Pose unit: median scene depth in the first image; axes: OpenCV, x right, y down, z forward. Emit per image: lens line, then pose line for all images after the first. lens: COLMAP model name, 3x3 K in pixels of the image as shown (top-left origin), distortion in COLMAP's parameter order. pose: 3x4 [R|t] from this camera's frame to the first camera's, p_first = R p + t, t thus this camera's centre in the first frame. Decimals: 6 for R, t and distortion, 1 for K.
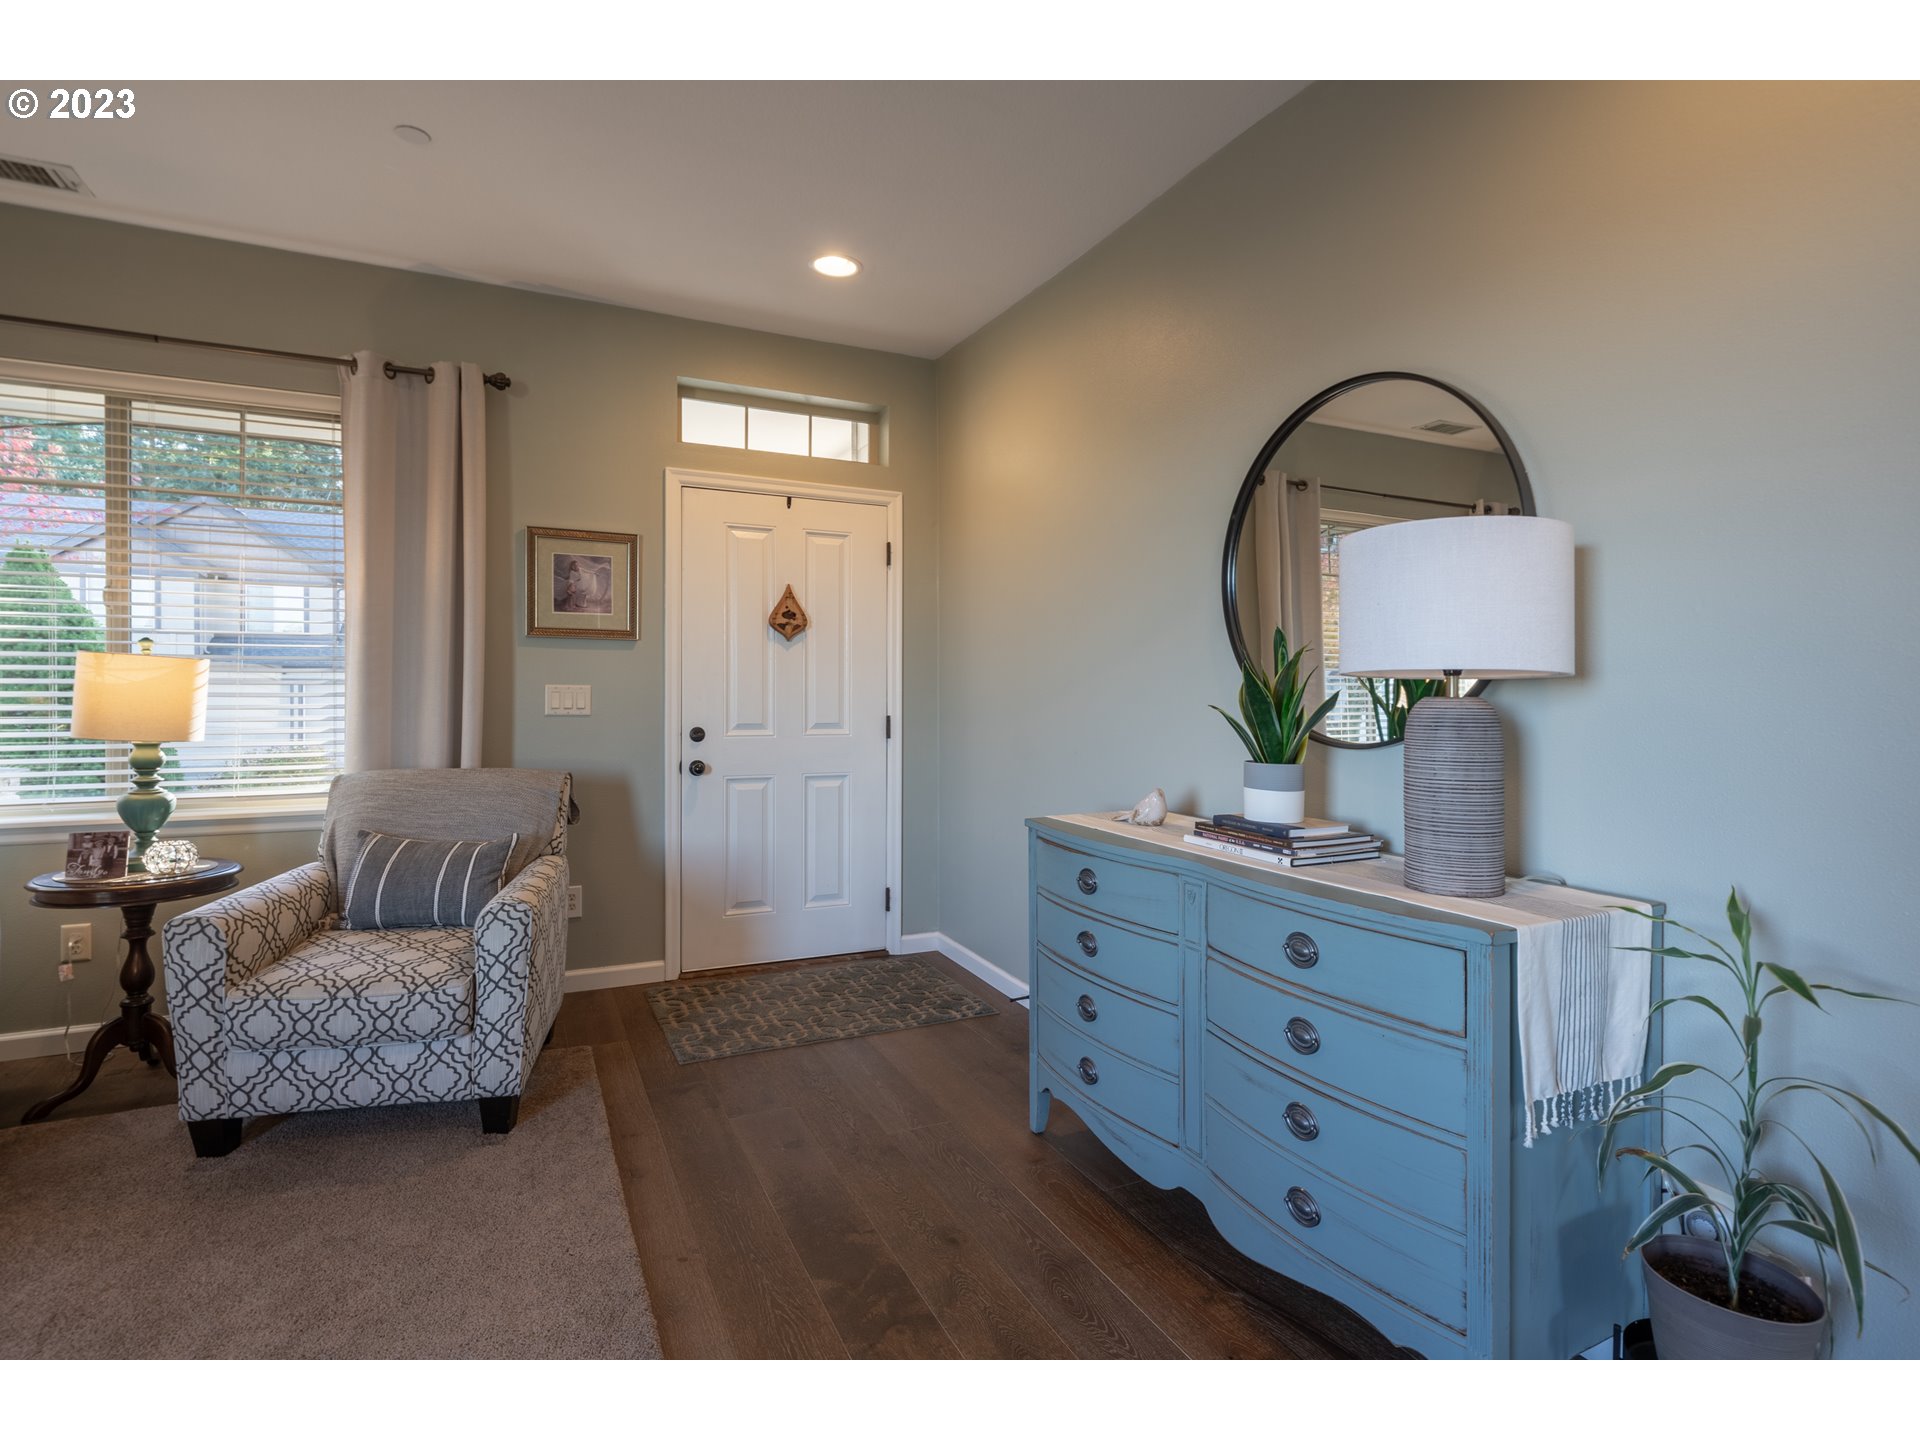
lens RADIAL K [[950.9, 0, 966.0], [0, 950.9, 694.5], [0, 0, 1]] dist [0.000357, -0.000365]
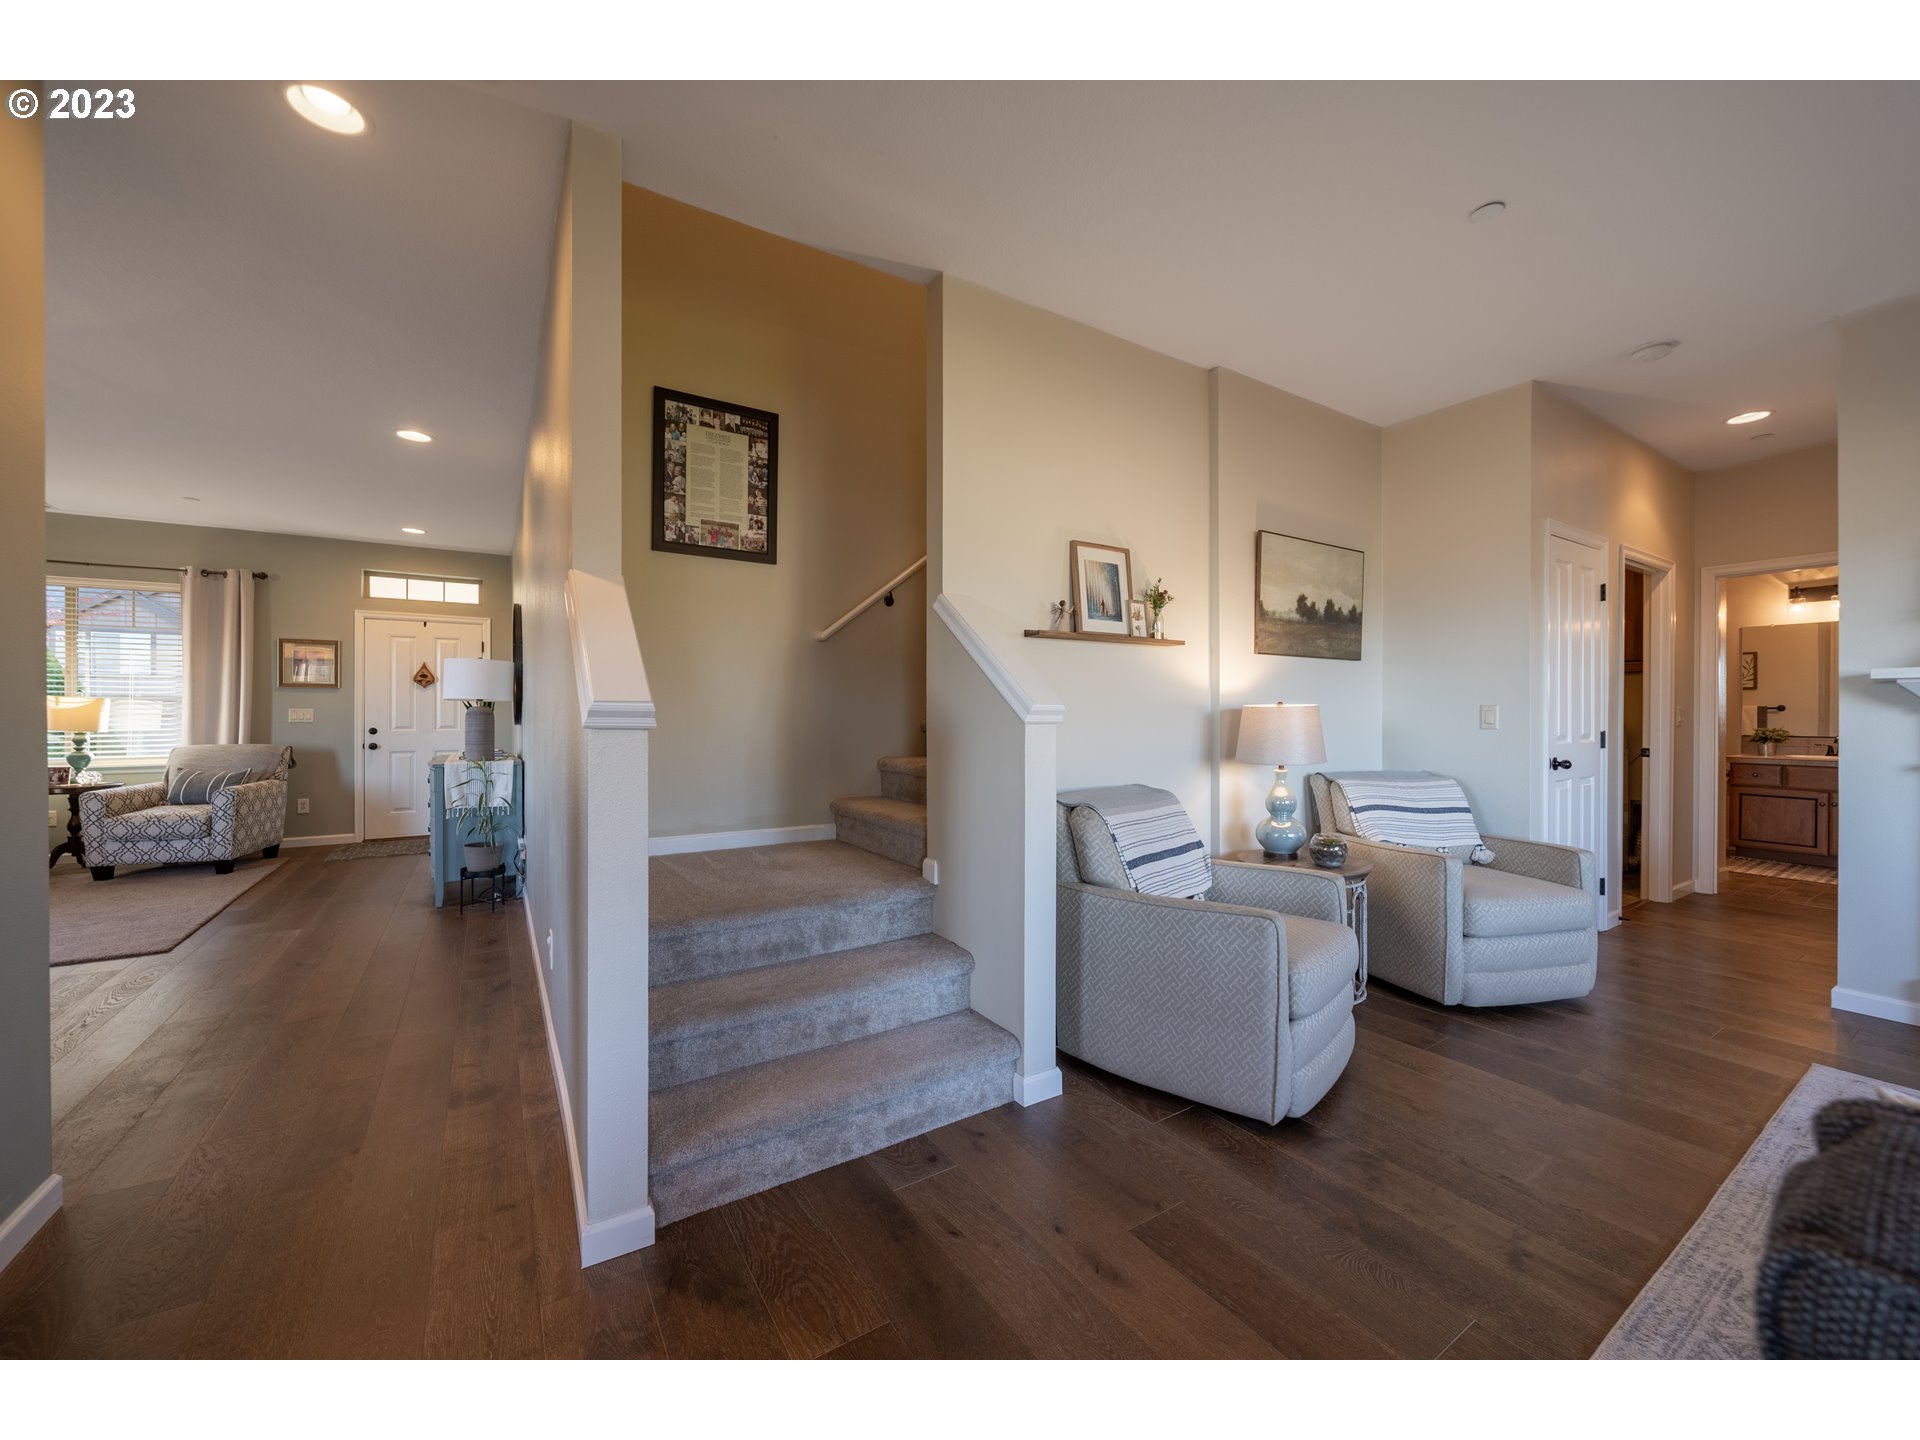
lens RADIAL K [[736.8, 0, 953.8], [0, 736.8, 714.6], [0, 0, 1]] dist [-0.001397, -0.000298]
pose [[0.993768, -0.009571, 0.111058, 1.181311], [0.010593, 0.999907, -0.008620, 0.044879], [-0.110965, 0.009743, 0.993777, -1.147835]]
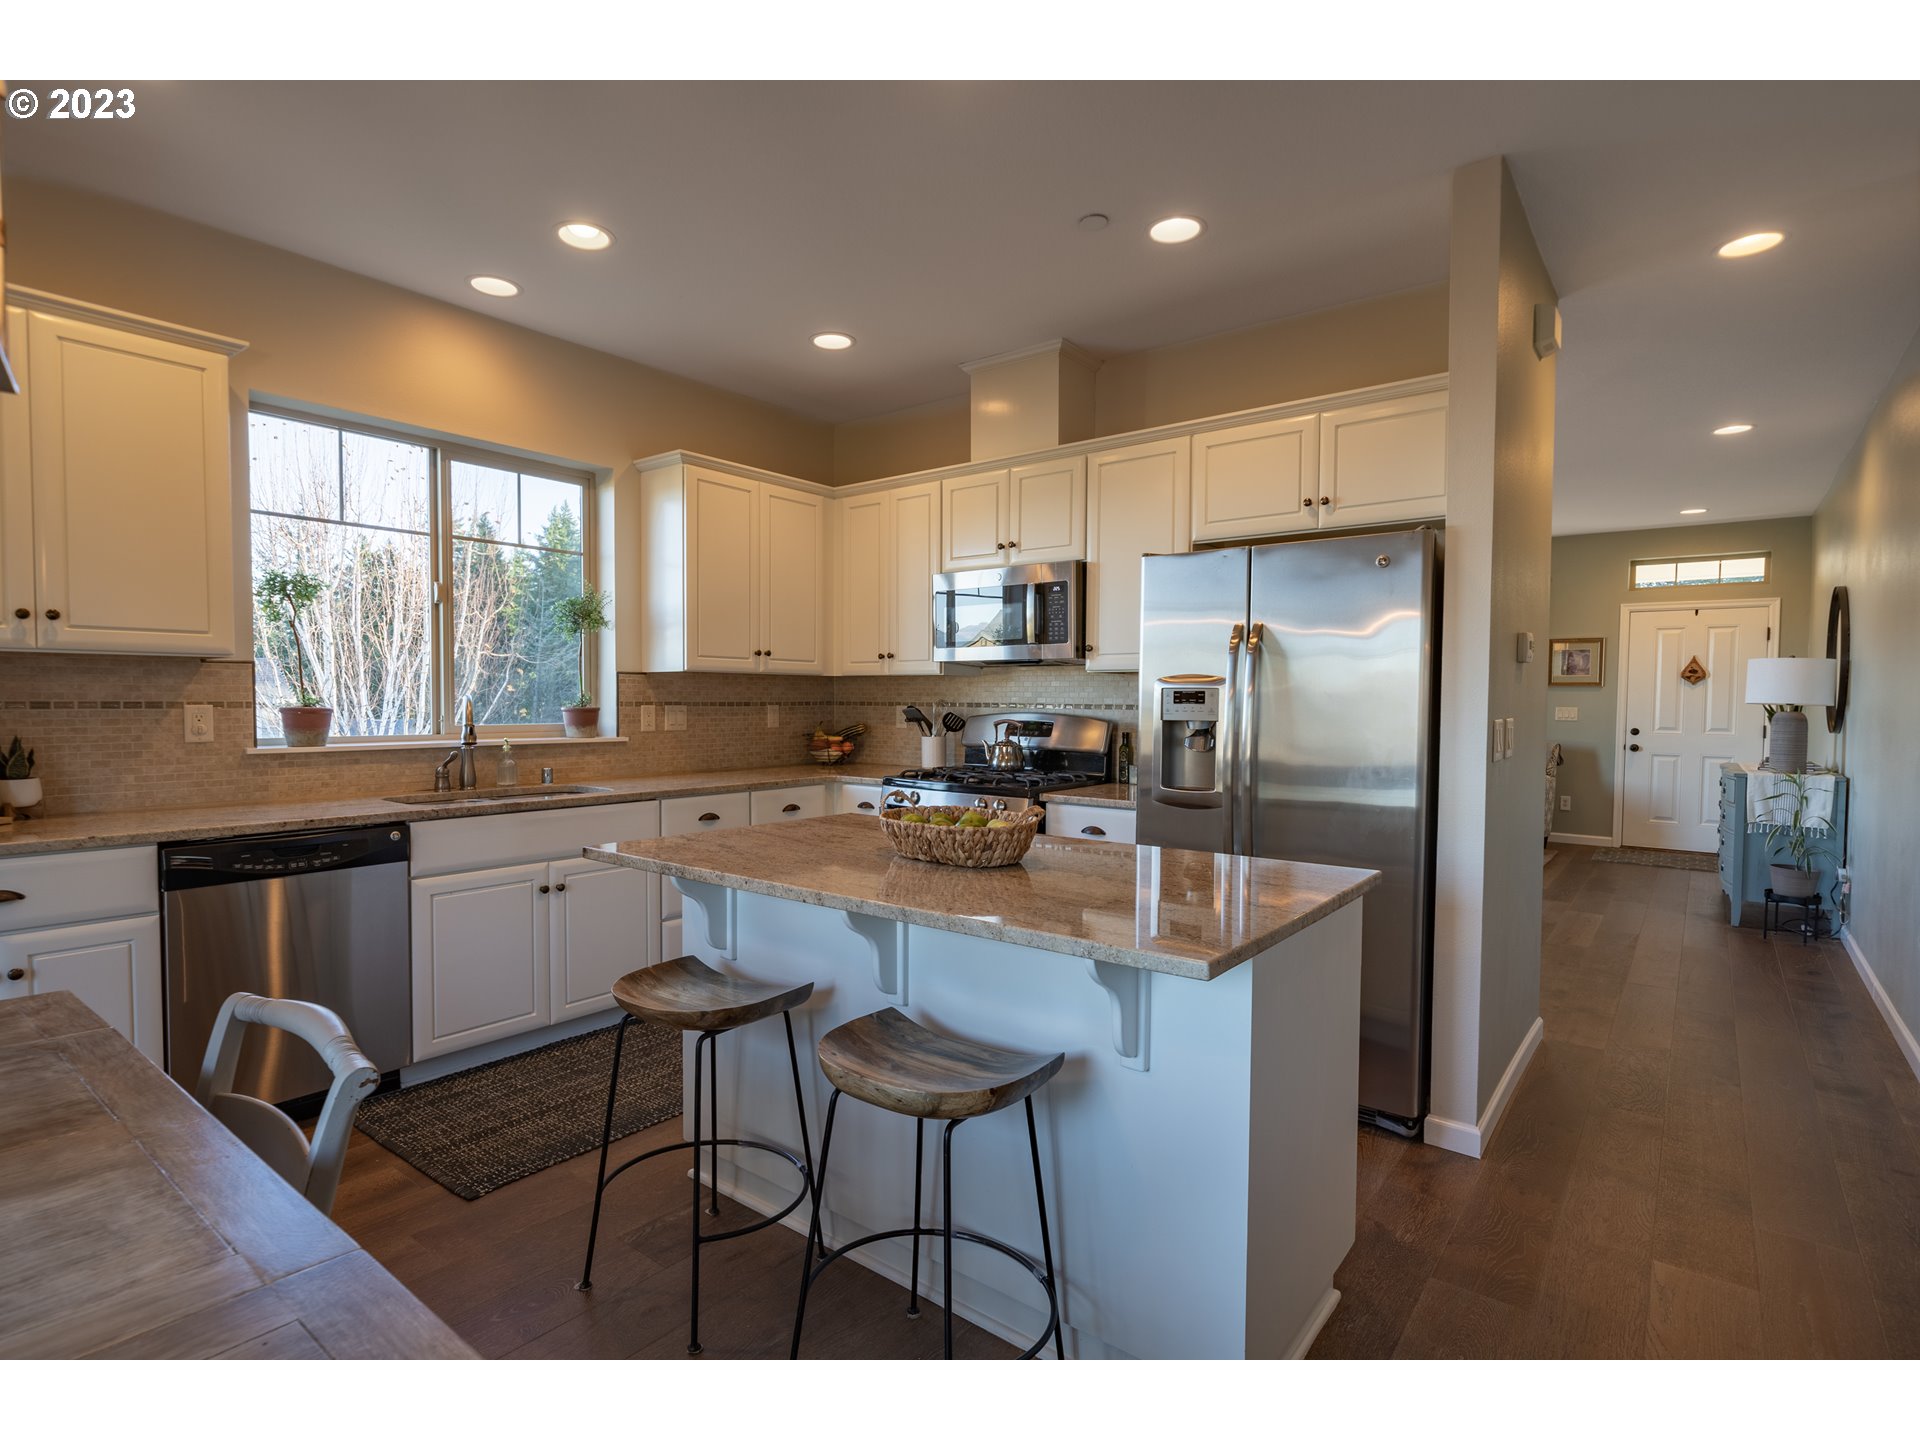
lens RADIAL K [[949.2, 0, 941.2], [0, 949.2, 733.6], [0, 0, 1]] dist [-0.003349, -0.000605]
pose [[0.425292, 0.028986, -0.904592, 1.284577], [-0.013644, 0.999579, 0.025615, 0.019331], [0.904953, 0.001448, 0.425508, -1.695747]]
